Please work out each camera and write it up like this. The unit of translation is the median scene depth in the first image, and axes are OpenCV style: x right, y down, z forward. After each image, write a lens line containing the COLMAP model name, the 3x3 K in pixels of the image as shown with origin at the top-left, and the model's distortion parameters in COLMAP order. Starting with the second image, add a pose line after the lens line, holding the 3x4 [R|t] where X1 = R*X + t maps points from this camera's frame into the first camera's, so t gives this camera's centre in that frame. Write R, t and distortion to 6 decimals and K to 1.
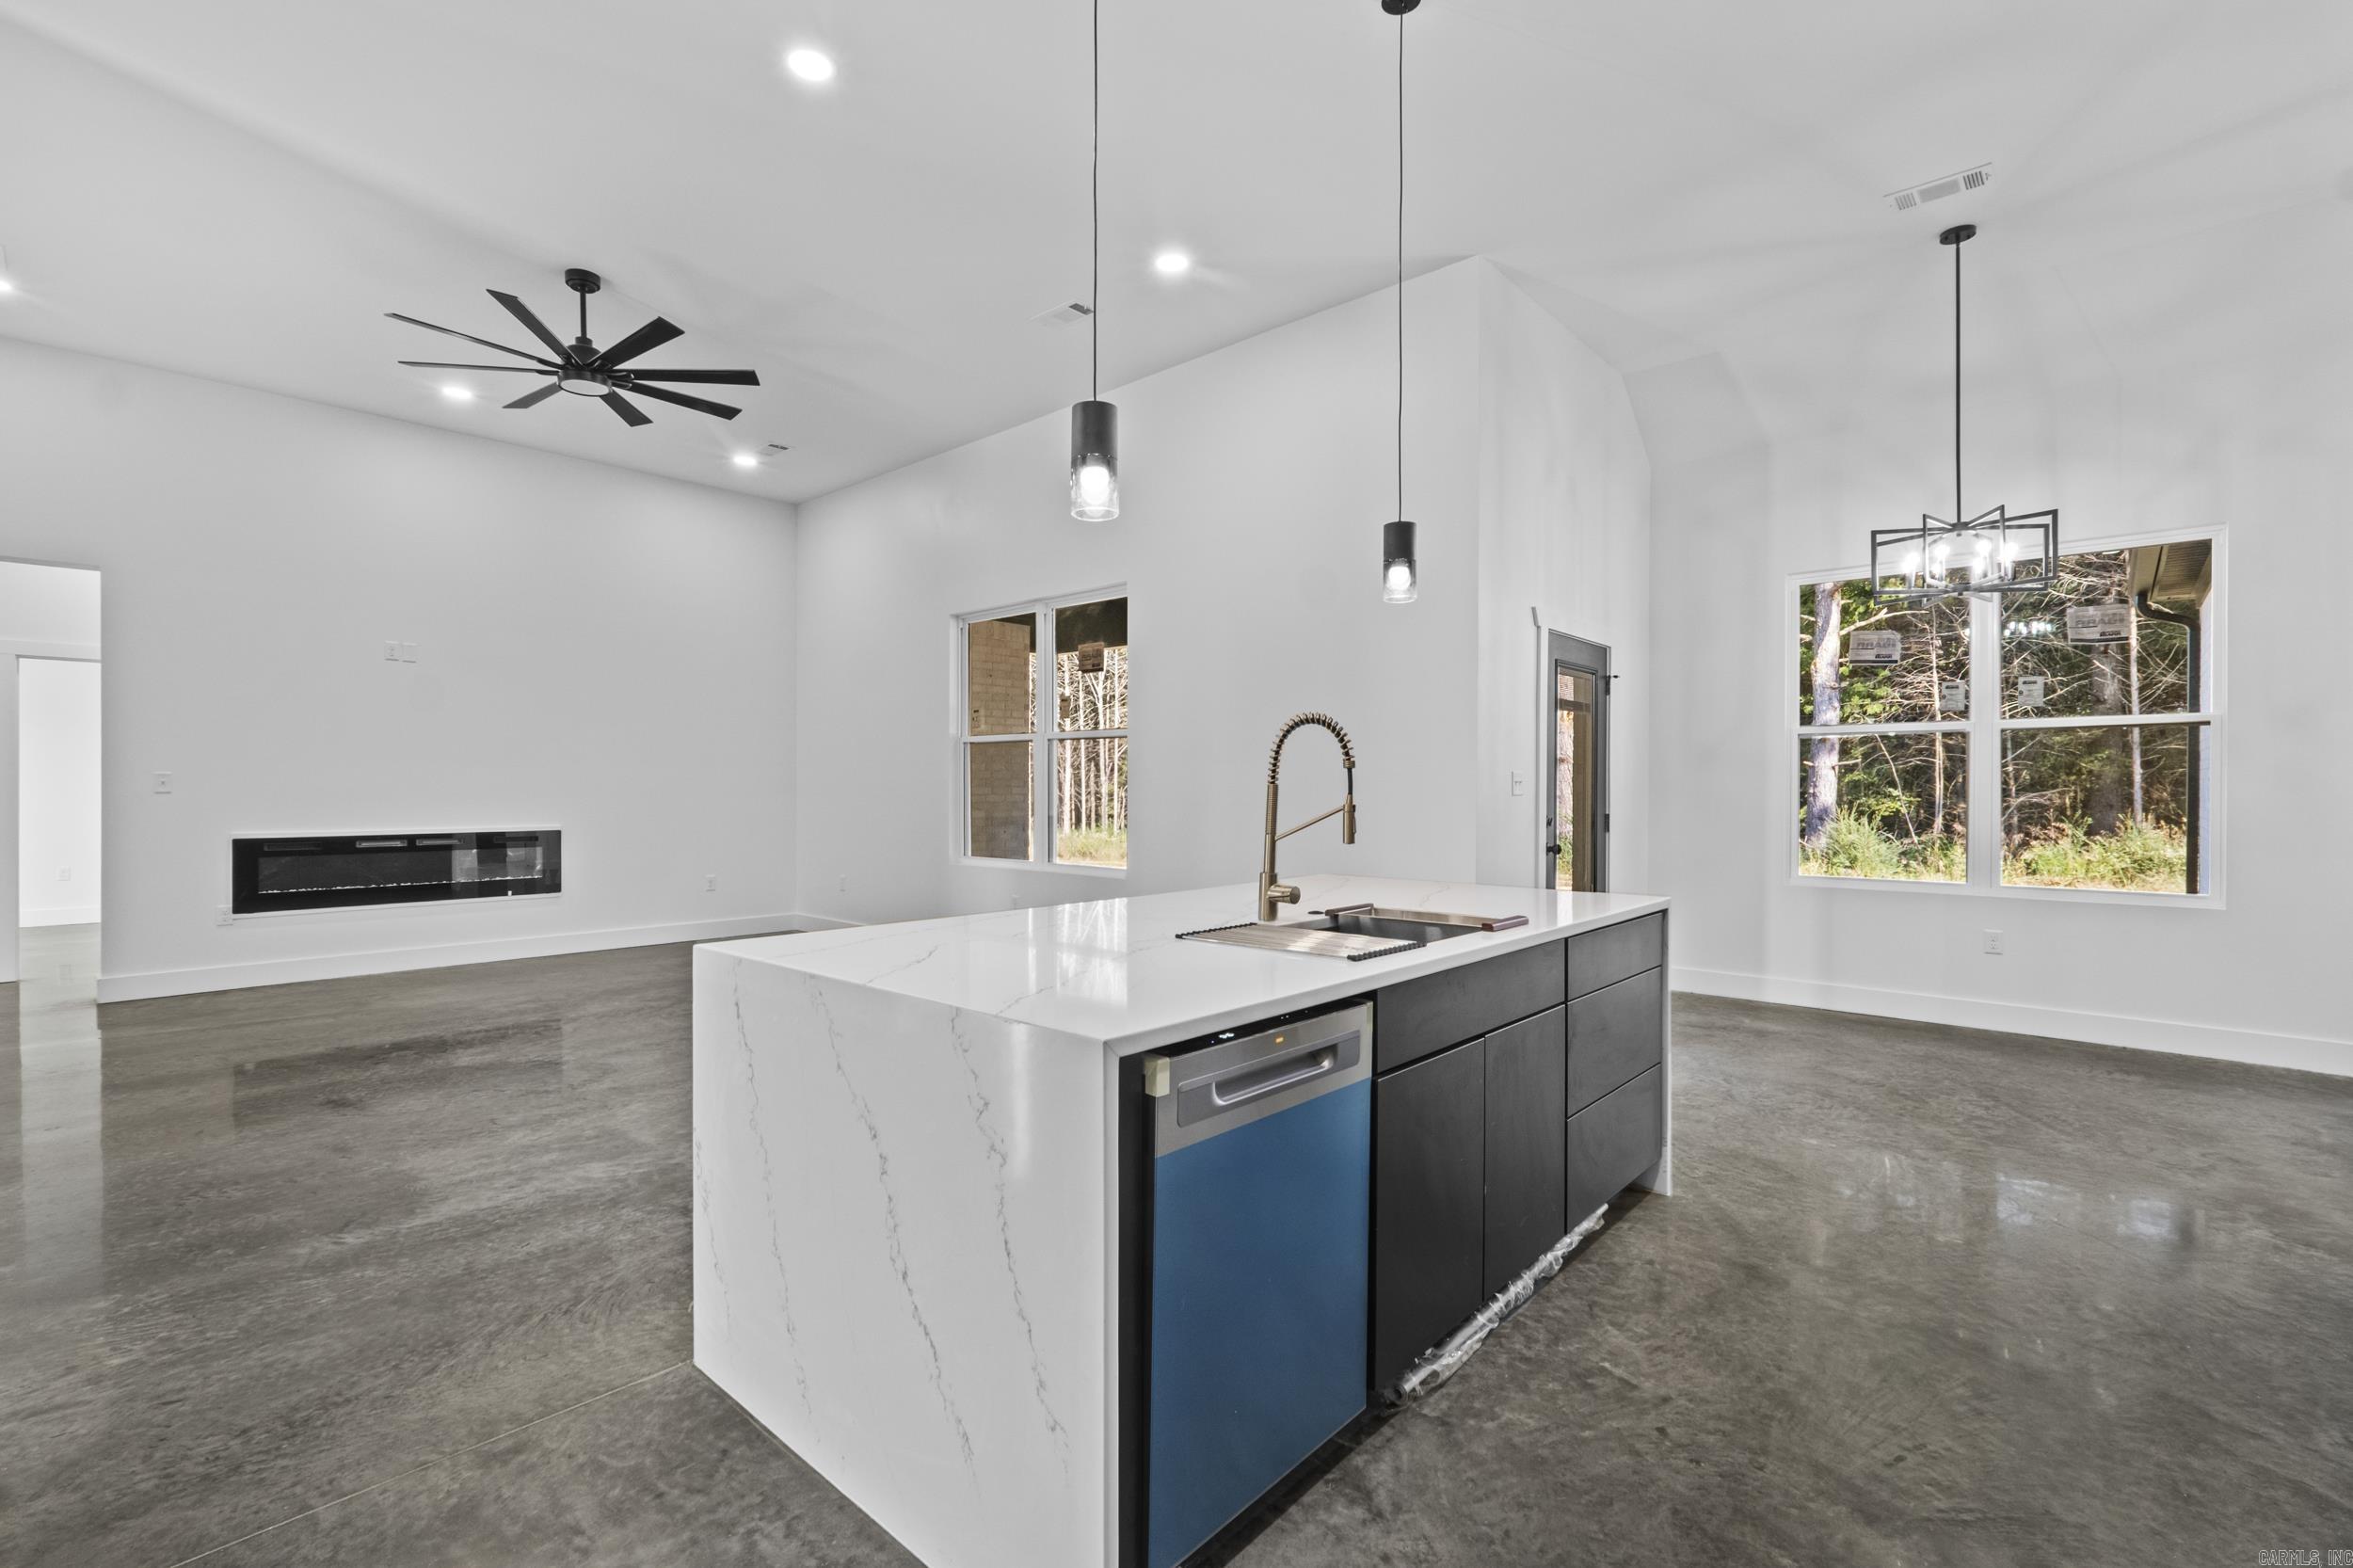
lens RADIAL K [[1037.5, 0, 1138.5], [0, 1037.5, 790.4], [0, 0, 1]] dist [-0.004768, -0.000186]
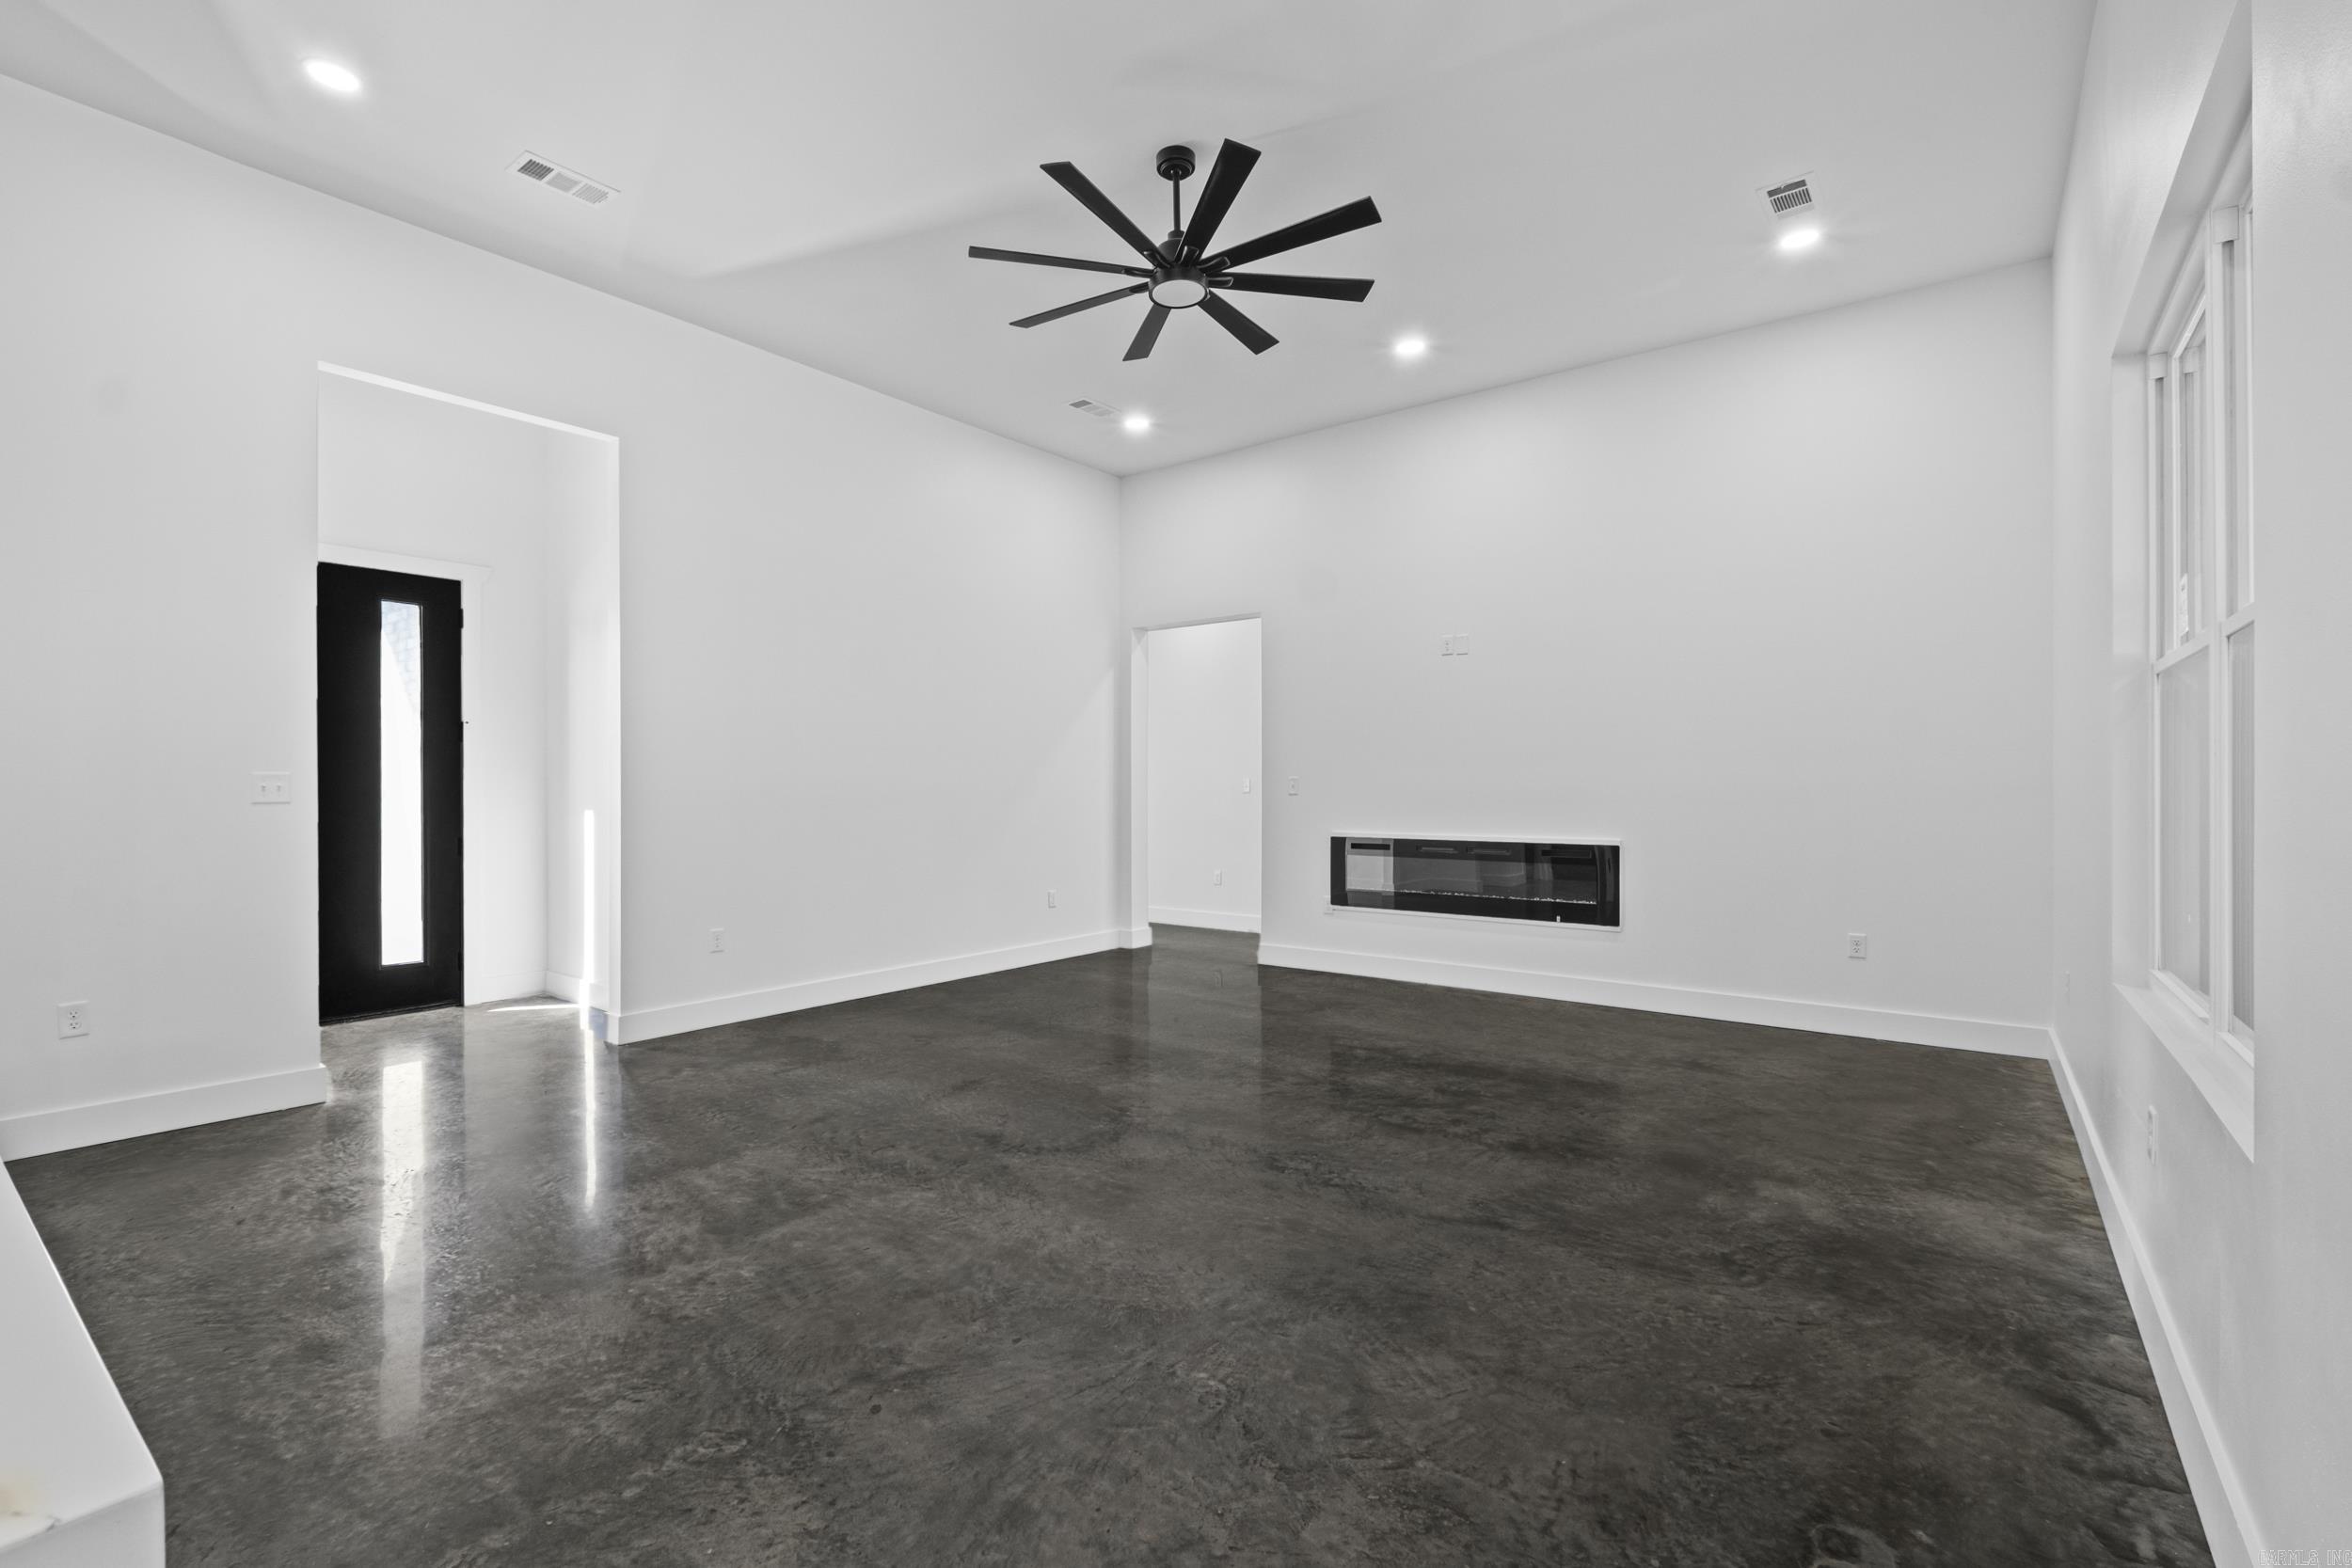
lens RADIAL K [[1032.2, 0, 1162.8], [0, 1032.2, 799.4], [0, 0, 1]] dist [-0.005010, -0.000611]
pose [[0.105670, 0.009660, -0.994354, 0.408522], [-0.003759, 0.999950, 0.009315, -0.005559], [0.994394, 0.002754, 0.105701, 1.441825]]
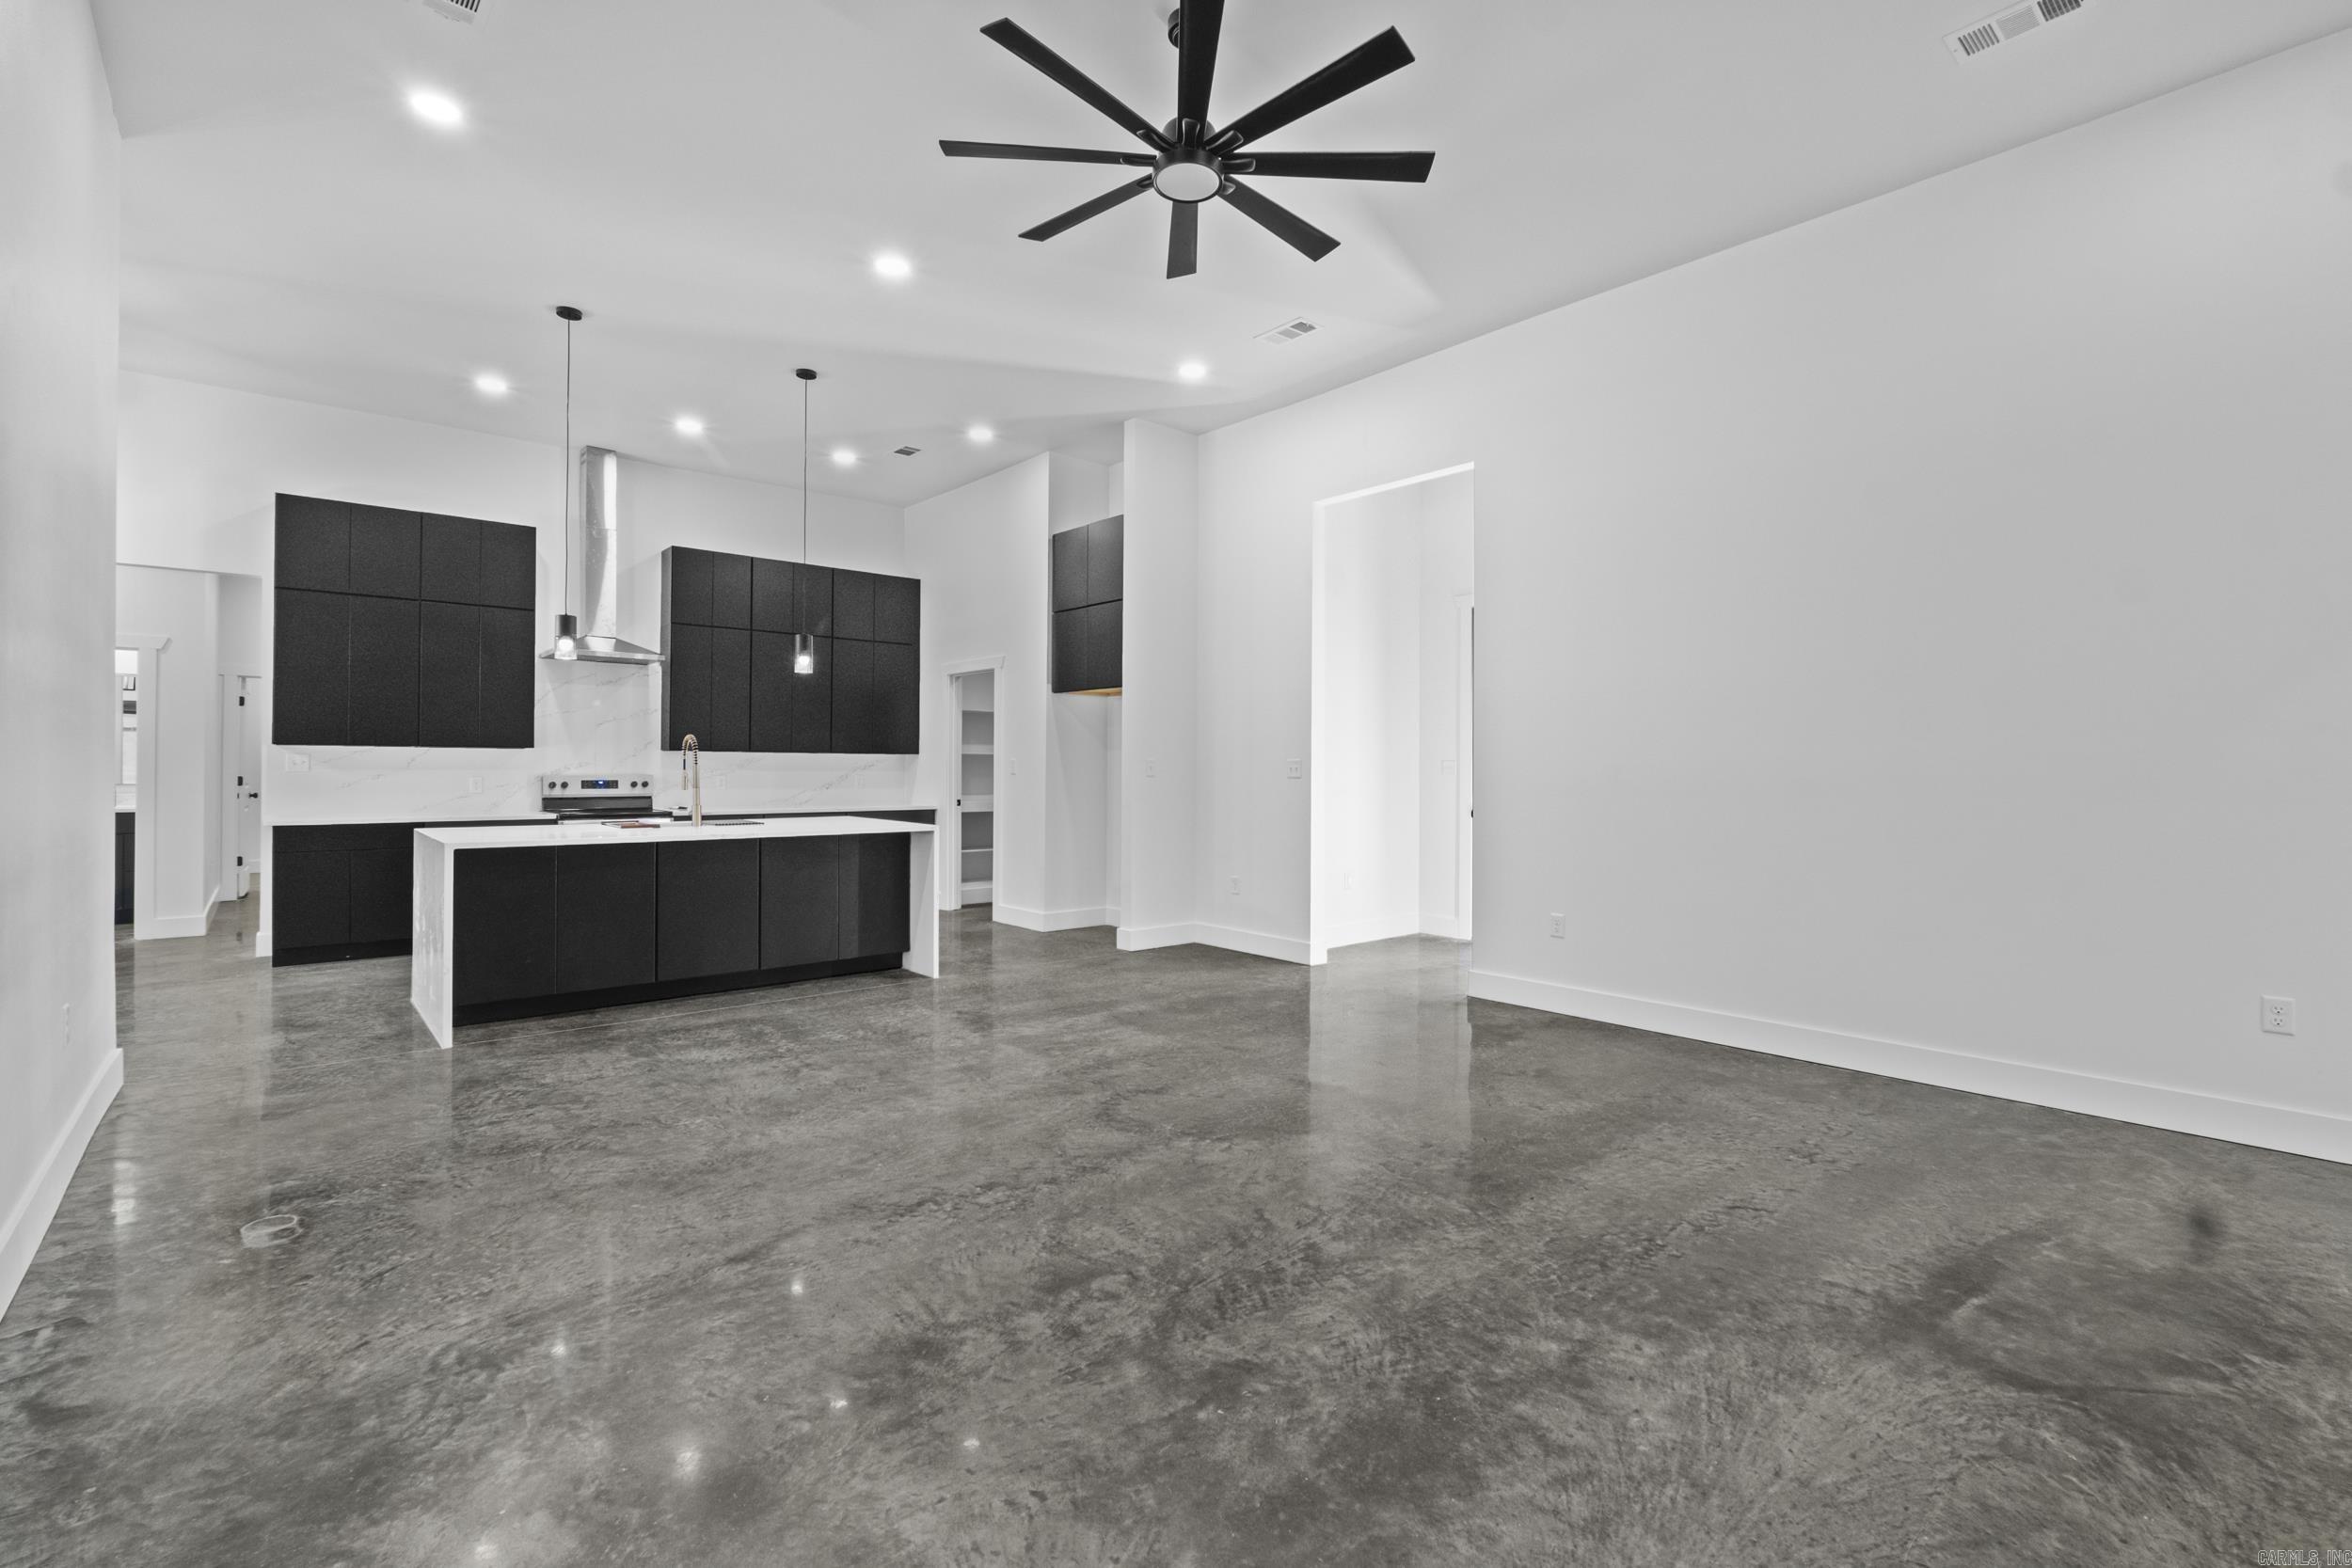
lens RADIAL K [[1027.2, 0, 1153.8], [0, 1027.2, 764.9], [0, 0, 1]] dist [-0.000362, 0.000418]
pose [[-0.994675, -0.003781, 0.102988, -0.932110], [-0.003538, 0.999990, 0.002548, -0.016149], [-0.102997, 0.002170, -0.994679, 2.663885]]
